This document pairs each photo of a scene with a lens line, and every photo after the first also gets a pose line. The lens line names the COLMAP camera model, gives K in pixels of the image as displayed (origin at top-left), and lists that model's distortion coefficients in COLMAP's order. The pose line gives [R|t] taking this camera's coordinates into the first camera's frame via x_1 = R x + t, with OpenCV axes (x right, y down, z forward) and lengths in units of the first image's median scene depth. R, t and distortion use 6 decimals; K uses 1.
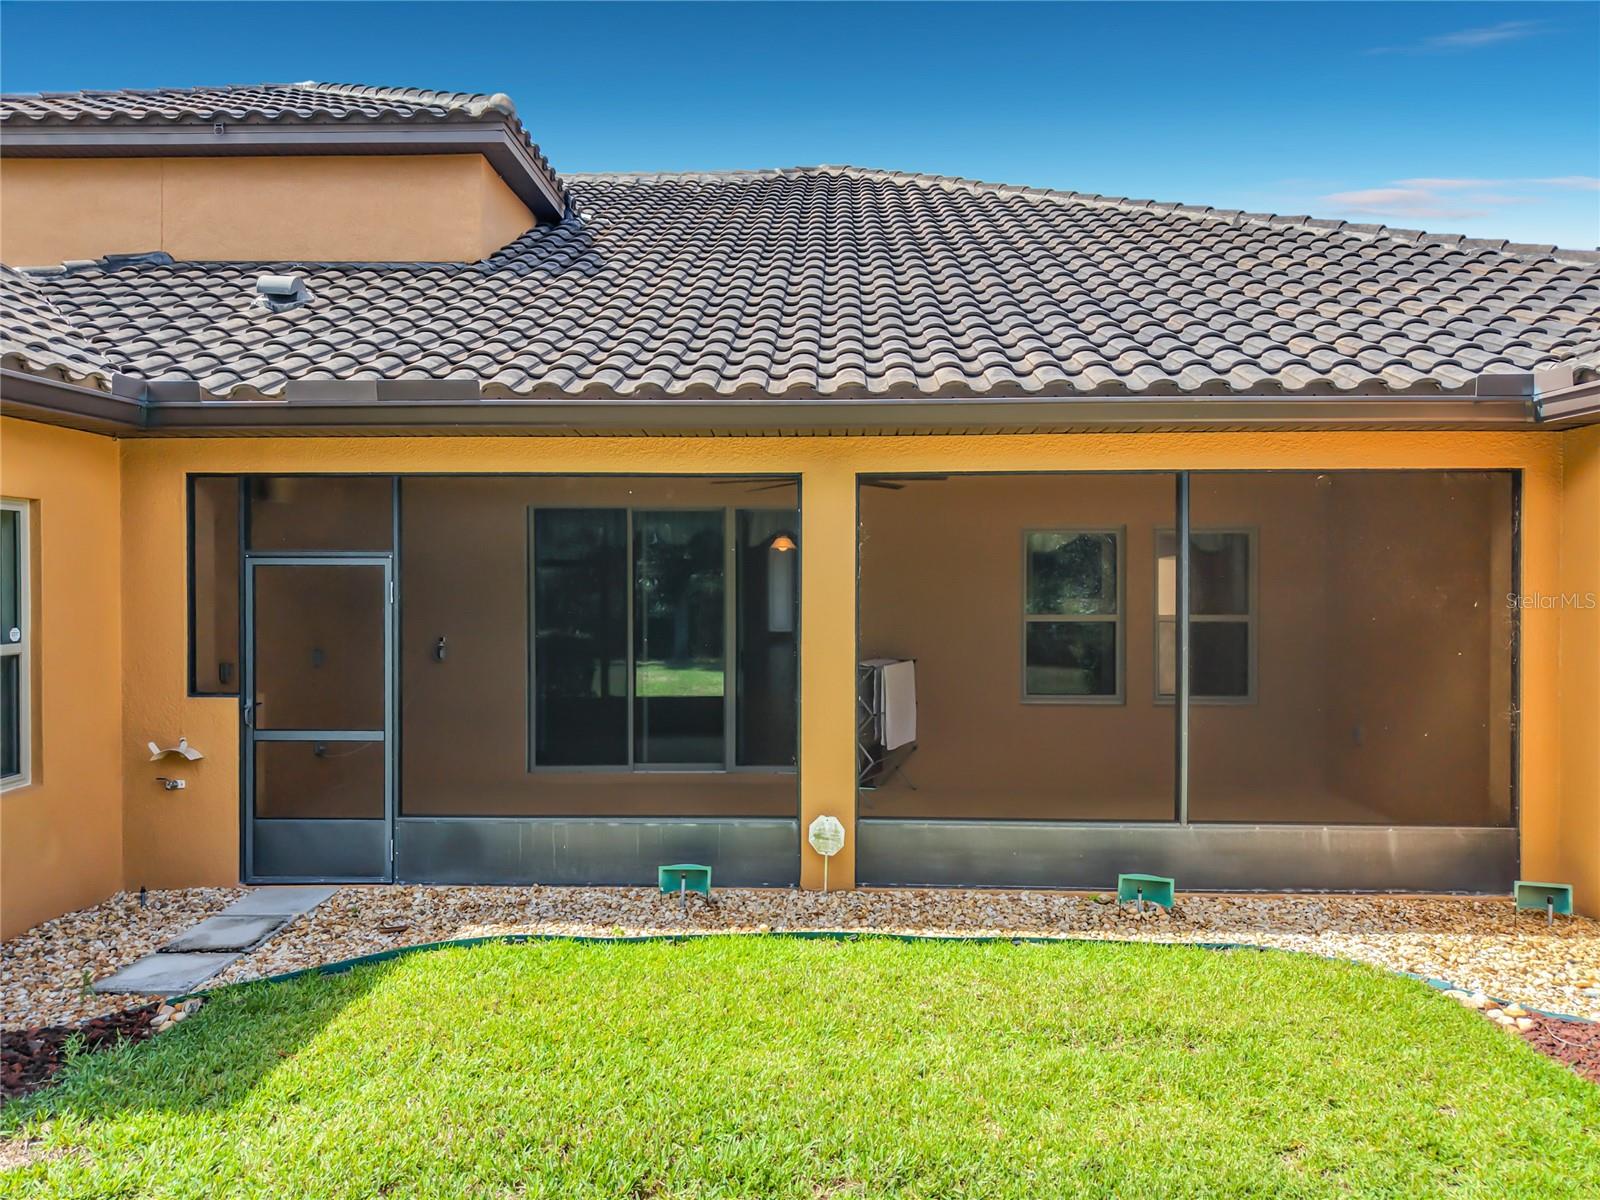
lens RADIAL K [[1086.3, 0, 796.6], [0, 1086.3, 580.8], [0, 0, 1]] dist [0.011576, 0.000475]
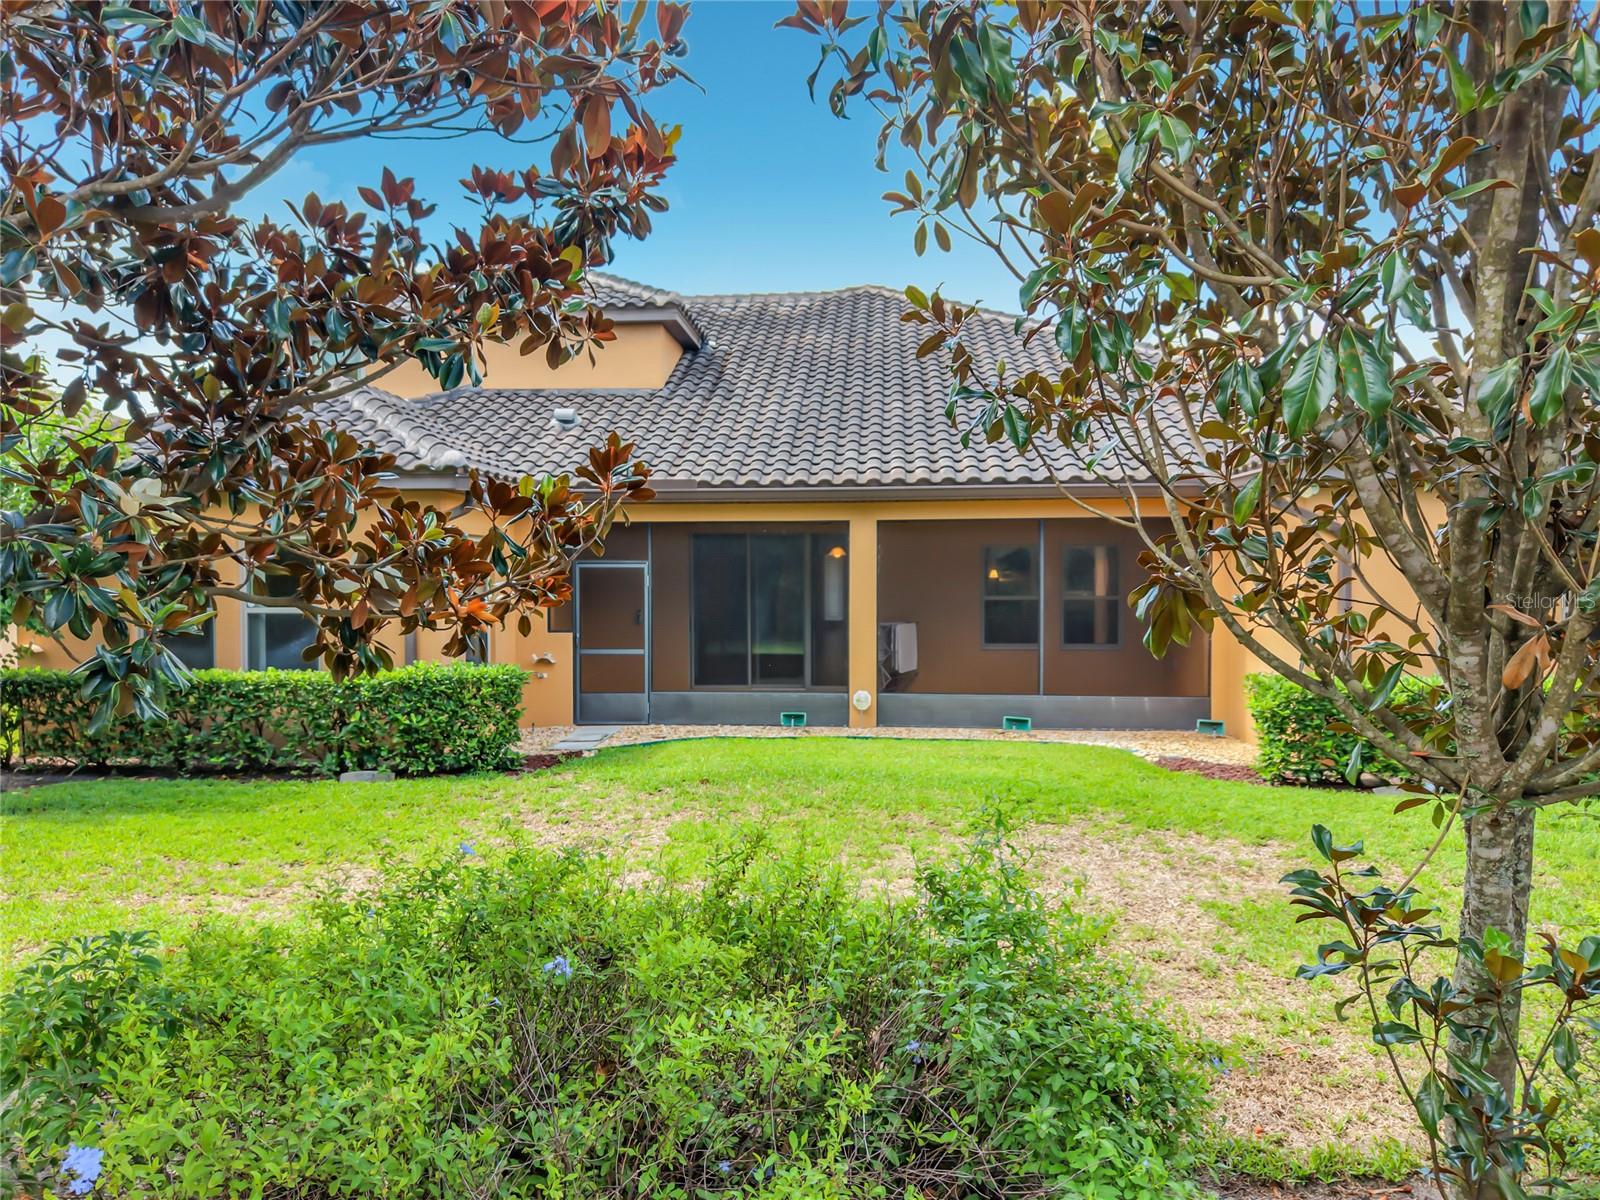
lens RADIAL K [[1106.4, 0, 794.9], [0, 1106.4, 662.1], [0, 0, 1]] dist [0.006722, 0.000447]
pose [[0.998938, 0.000125, -0.046076, -0.002579], [0.003085, 0.997571, 0.069595, 0.019101], [0.045972, -0.069663, 0.996511, -1.045249]]
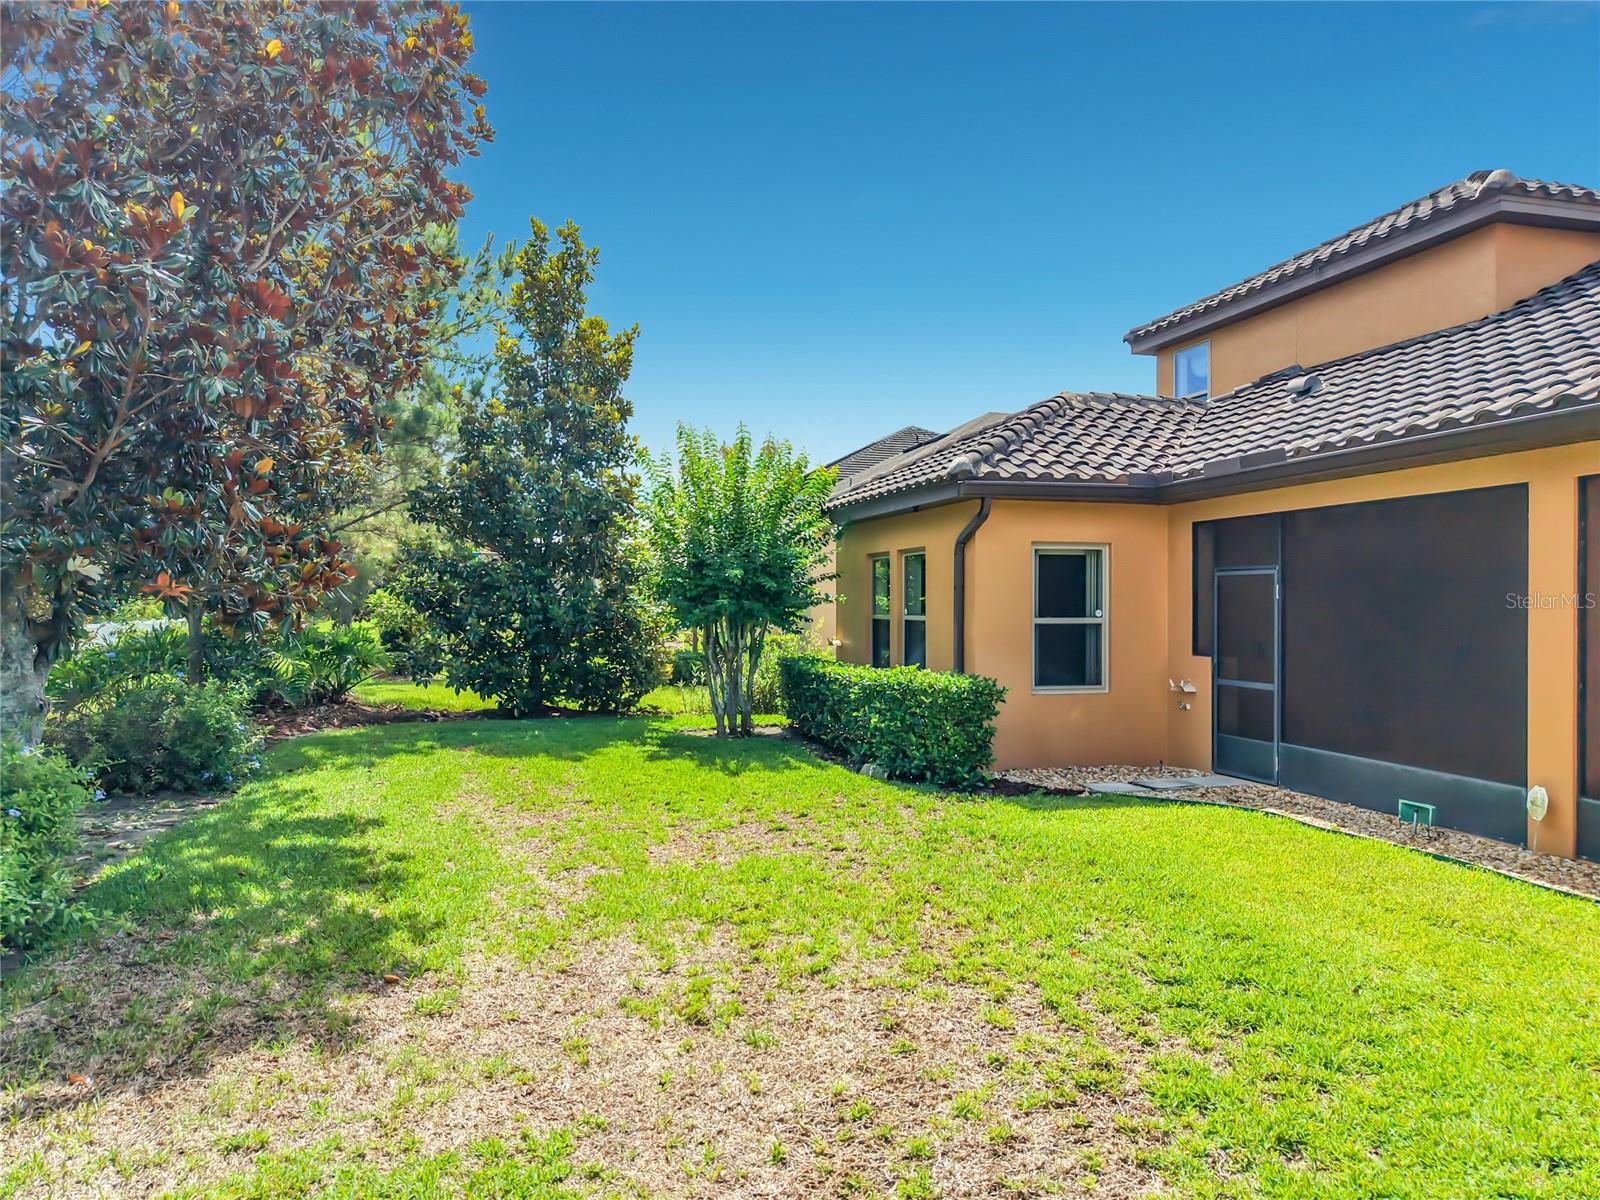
lens RADIAL K [[1091.0, 0, 800.0], [0, 1091.0, 600.0], [0, 0, 1]] dist [0.015063, -0.007680]
pose [[0.282226, -0.003042, -0.959343, 0.885821], [-0.012004, 0.999905, -0.006702, 0.040696], [0.959273, 0.013407, 0.282163, -0.055153]]
